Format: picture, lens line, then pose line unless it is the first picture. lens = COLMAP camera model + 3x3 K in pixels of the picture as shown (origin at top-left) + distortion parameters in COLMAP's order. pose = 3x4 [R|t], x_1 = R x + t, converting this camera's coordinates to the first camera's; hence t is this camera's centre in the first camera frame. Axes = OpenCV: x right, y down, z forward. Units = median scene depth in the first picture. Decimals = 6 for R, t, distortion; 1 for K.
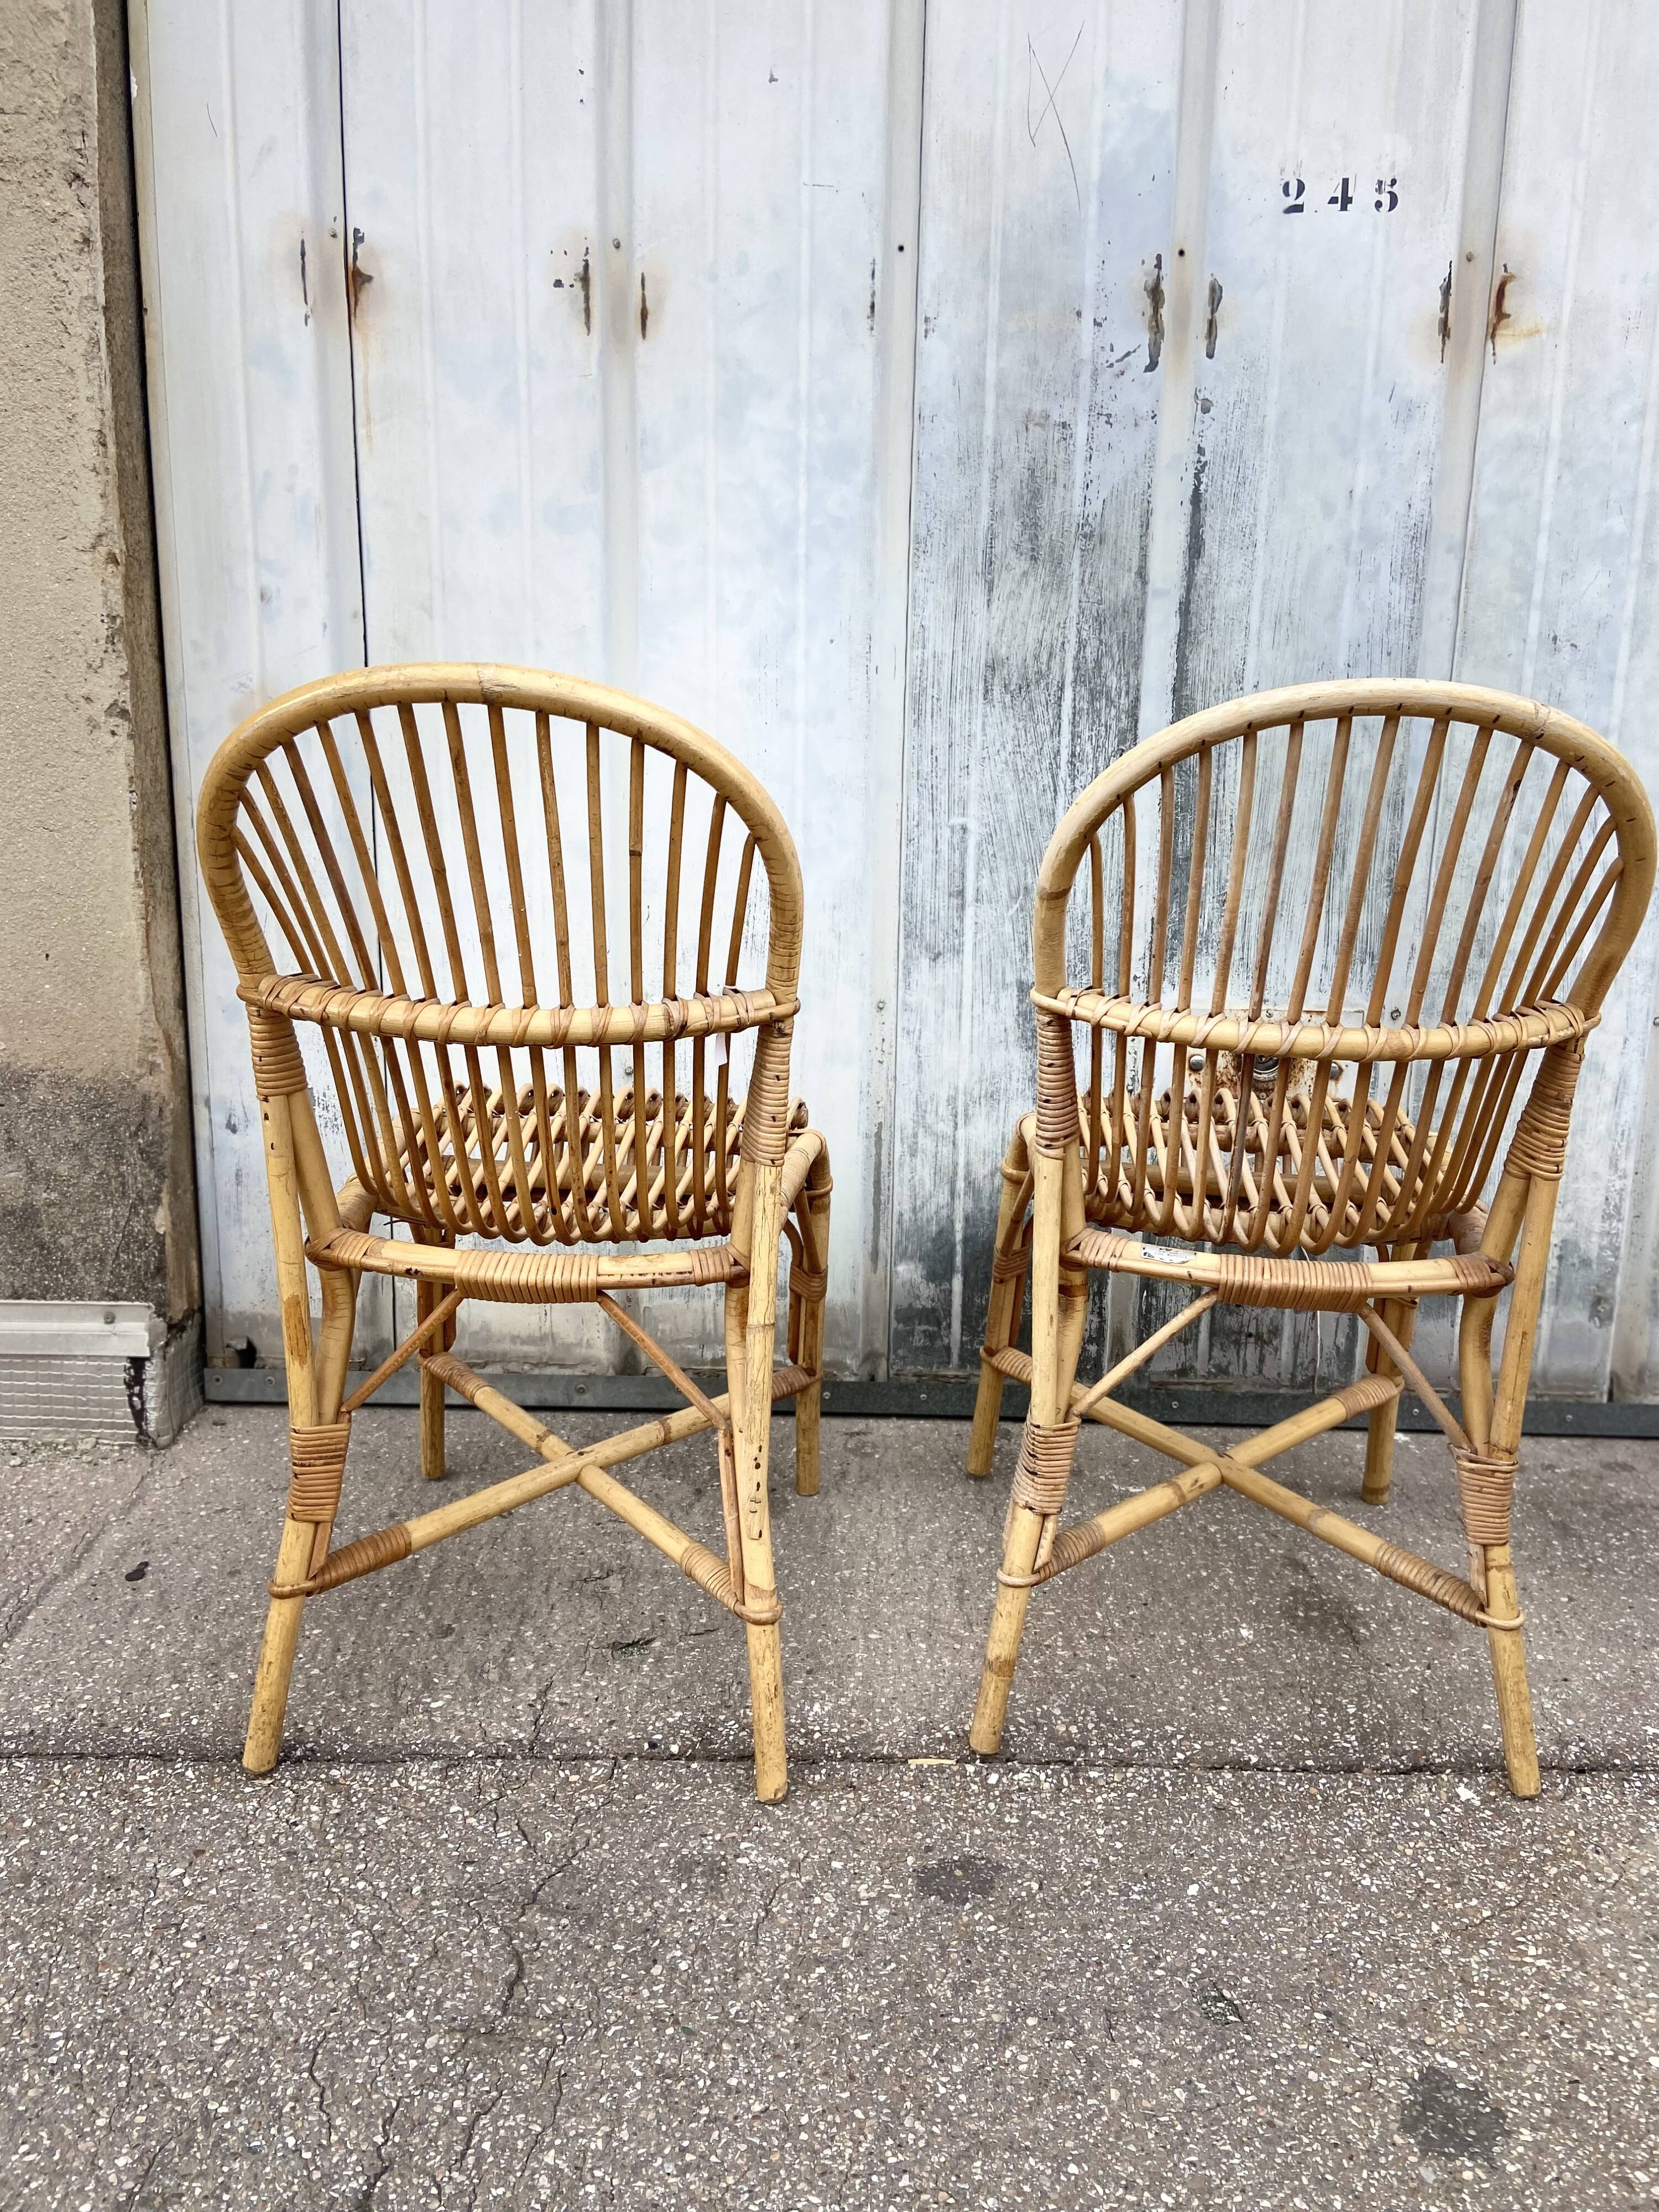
lens RADIAL K [[1668.1, 0, 848.1], [0, 1668.1, 1095.7], [0, 0, 1]] dist [0.110901, -0.143904]
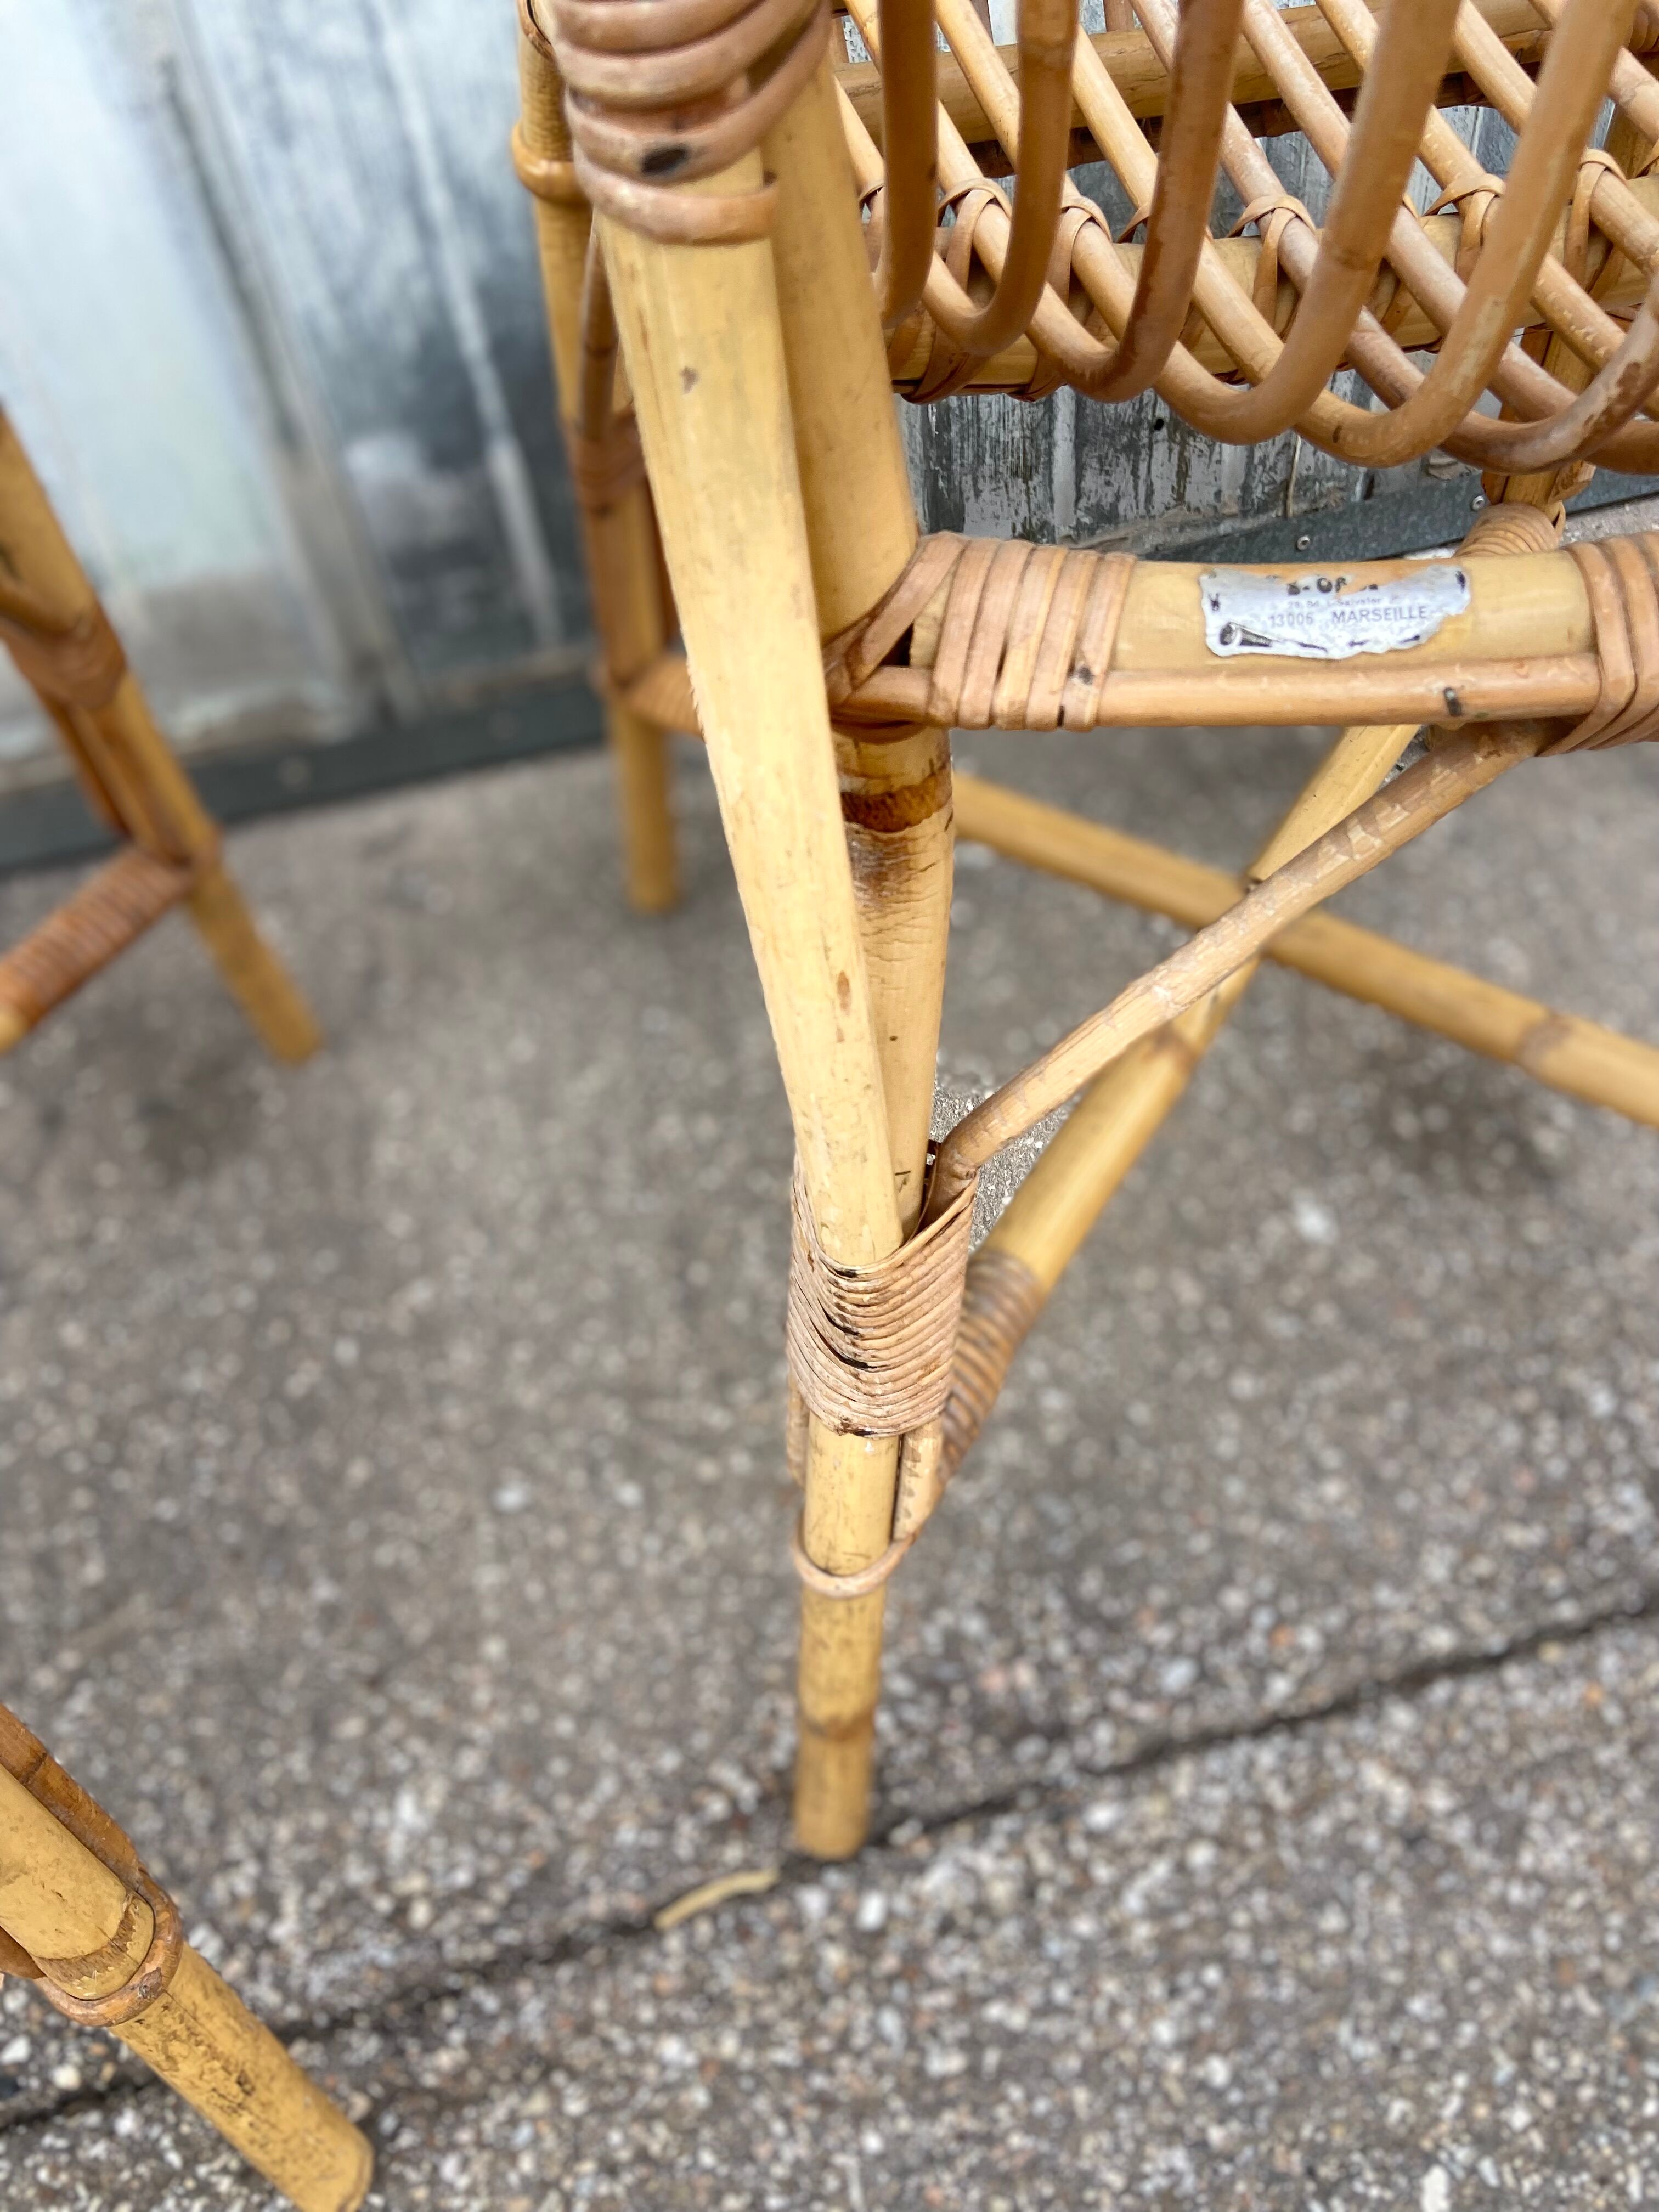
lens RADIAL K [[1658.3, 0, 841.1], [0, 1658.3, 1100.3], [0, 0, 1]] dist [0.086451, -0.110810]
pose [[0.960106, -0.265054, 0.089120, 0.078124], [0.166479, 0.797855, 0.579407, 0.011107], [-0.224679, -0.541455, 0.810152, 0.647481]]
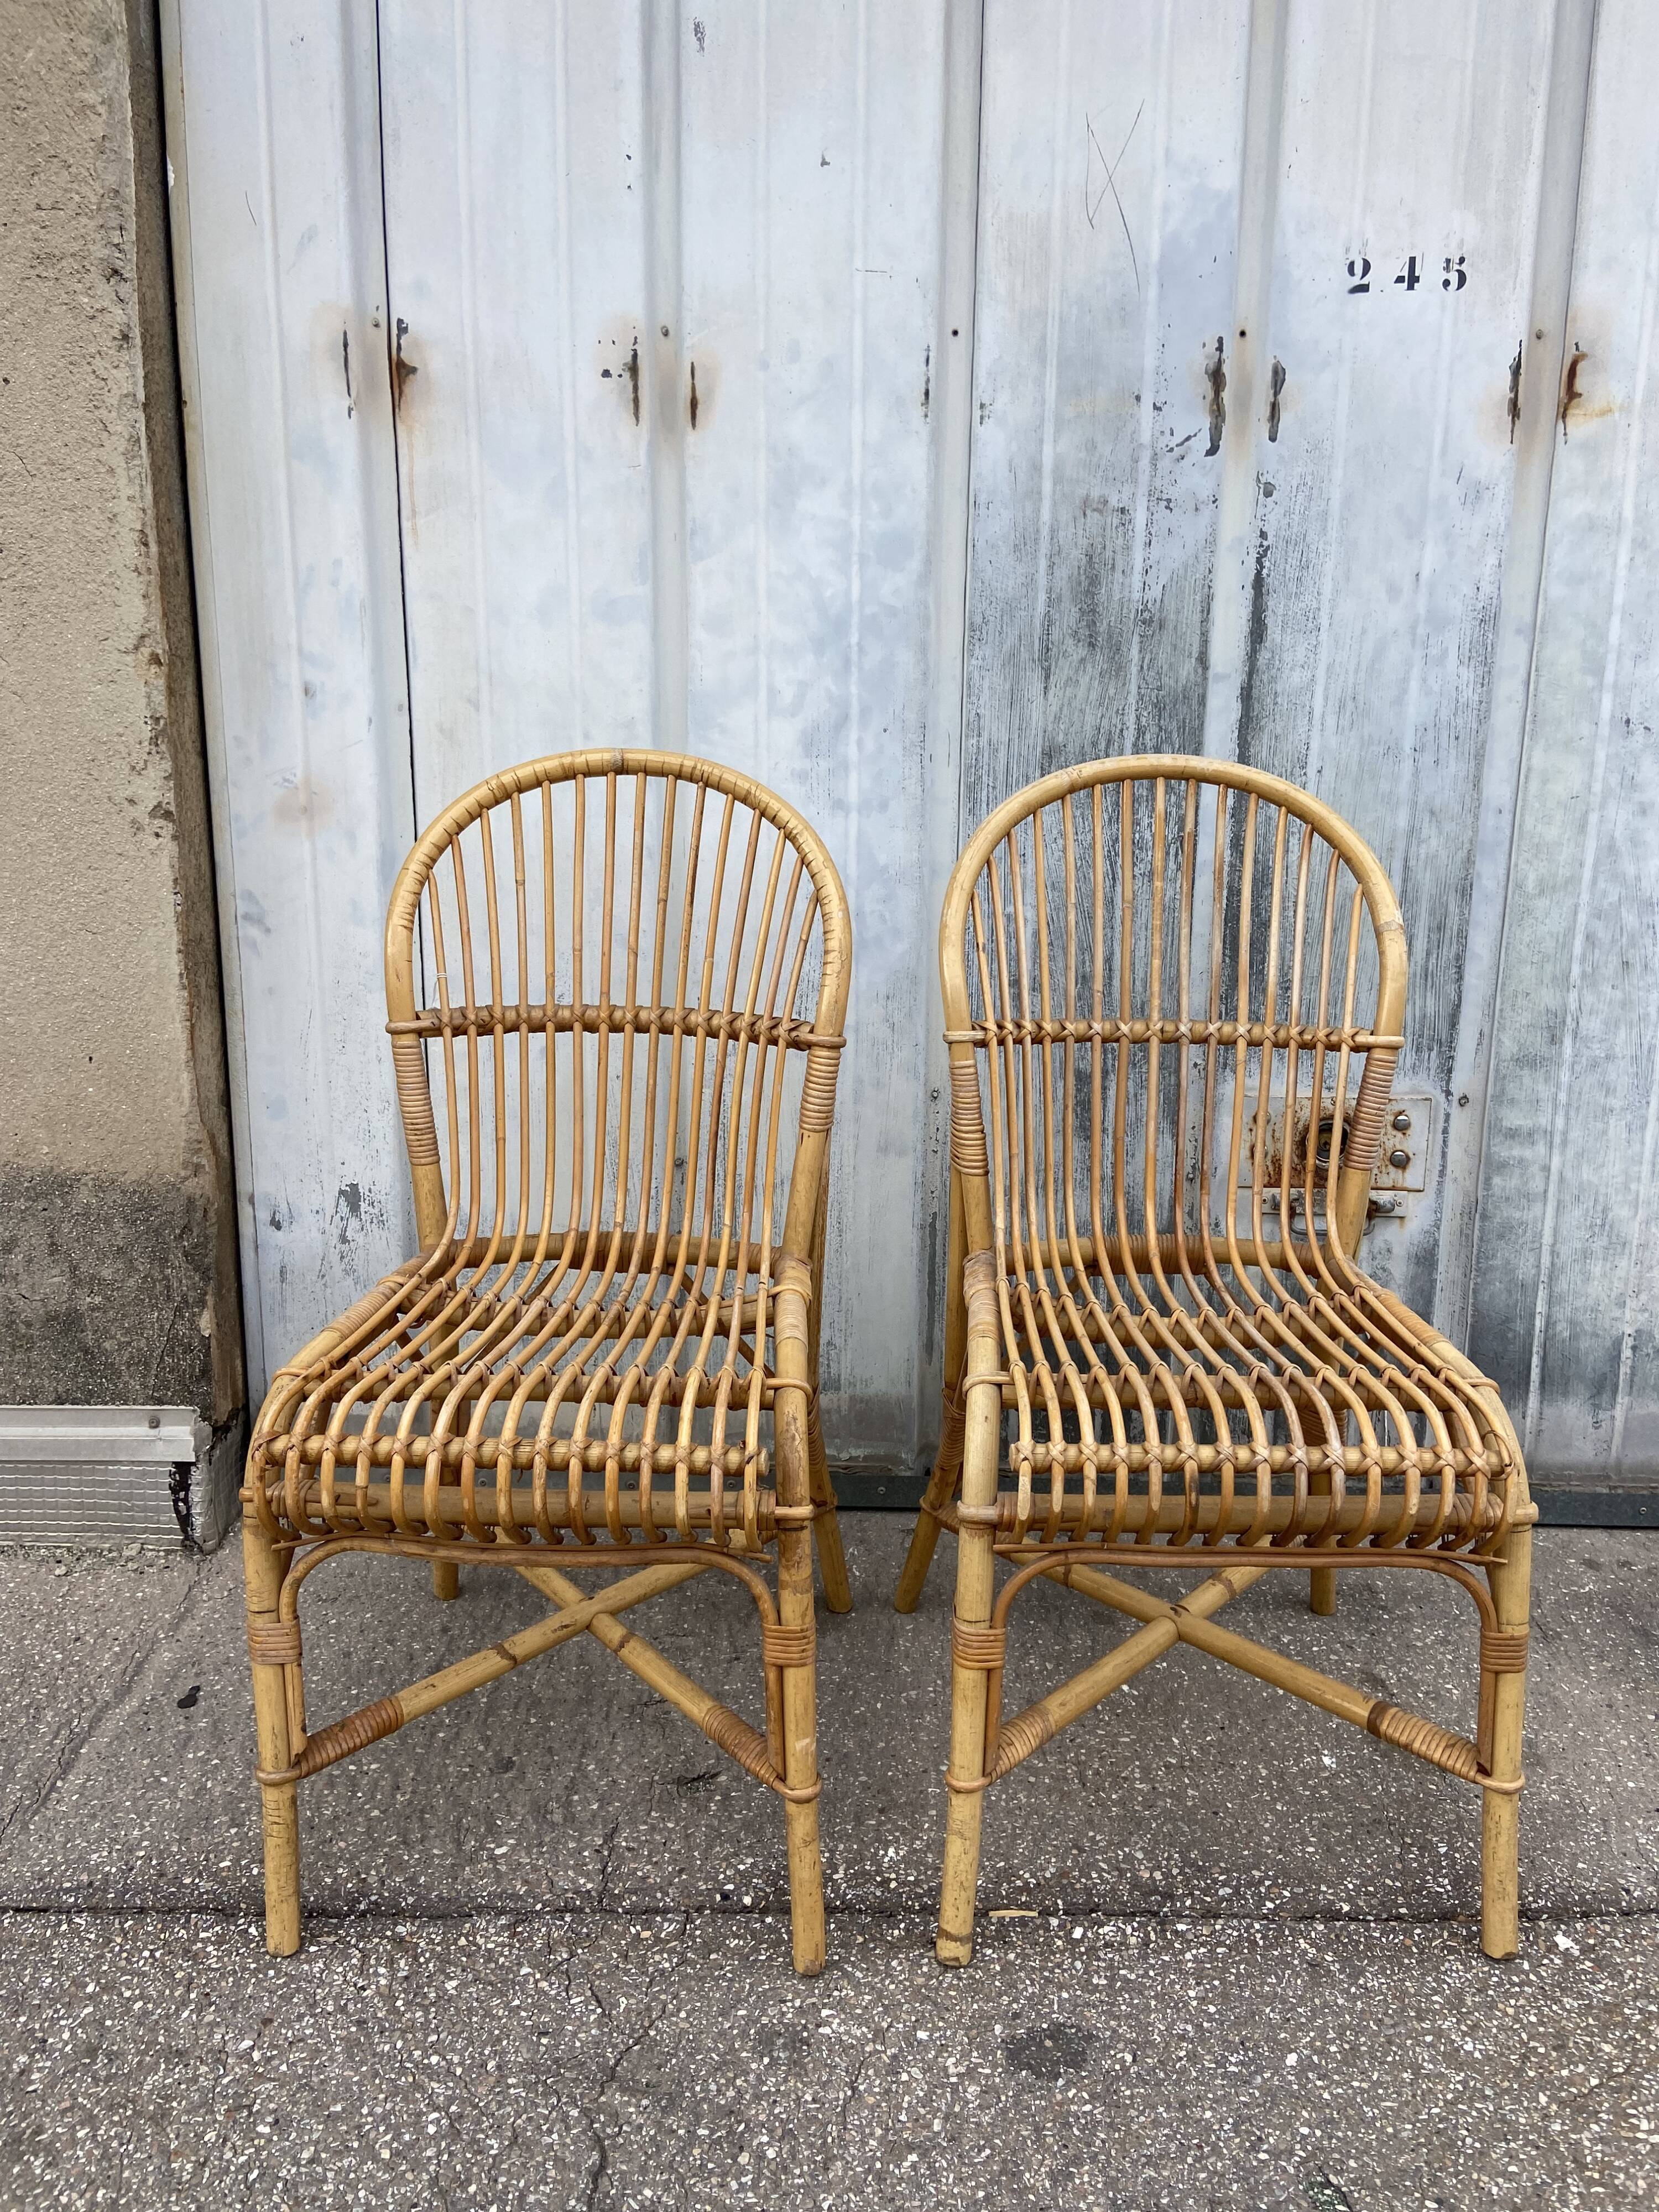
lens RADIAL K [[1668.1, 0, 845.2], [0, 1668.1, 1093.3], [0, 0, 1]] dist [0.110901, -0.143904]
pose [[0.999950, -0.007773, -0.006322, -0.030992], [0.007781, 0.999969, 0.001353, -0.065430], [0.006311, -0.001402, 0.999979, 0.022879]]
